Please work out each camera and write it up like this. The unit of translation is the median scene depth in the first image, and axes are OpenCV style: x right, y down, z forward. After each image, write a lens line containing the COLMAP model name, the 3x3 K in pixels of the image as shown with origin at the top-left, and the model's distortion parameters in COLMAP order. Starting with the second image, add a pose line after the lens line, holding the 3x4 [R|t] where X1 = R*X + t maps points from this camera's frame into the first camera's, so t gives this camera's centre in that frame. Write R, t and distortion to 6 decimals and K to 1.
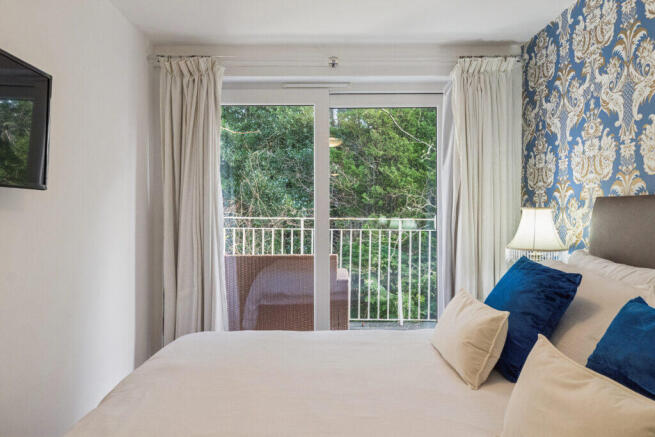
lens RADIAL K [[451.9, 0, 327.5], [0, 451.9, 218.5], [0, 0, 1]] dist [0.008250, 0.000659]
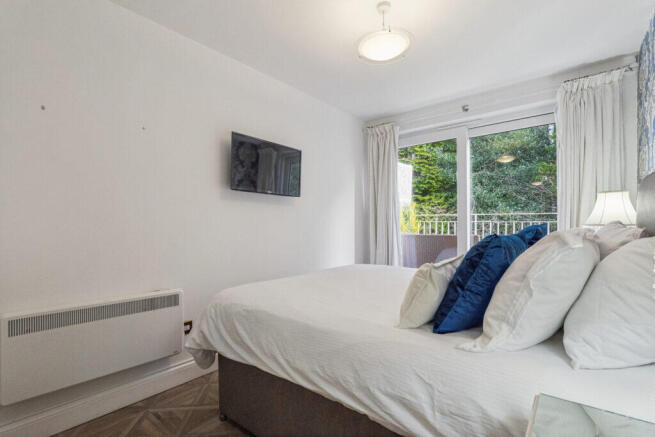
lens RADIAL K [[312.2, 0, 325.8], [0, 312.2, 223.0], [0, 0, 1]] dist [-0.002291, 0.000004]
pose [[0.766627, -0.006843, -0.642056, 0.337679], [0.000501, 0.999949, -0.010059, 0.054691], [0.642092, 0.007390, 0.766592, -0.115459]]
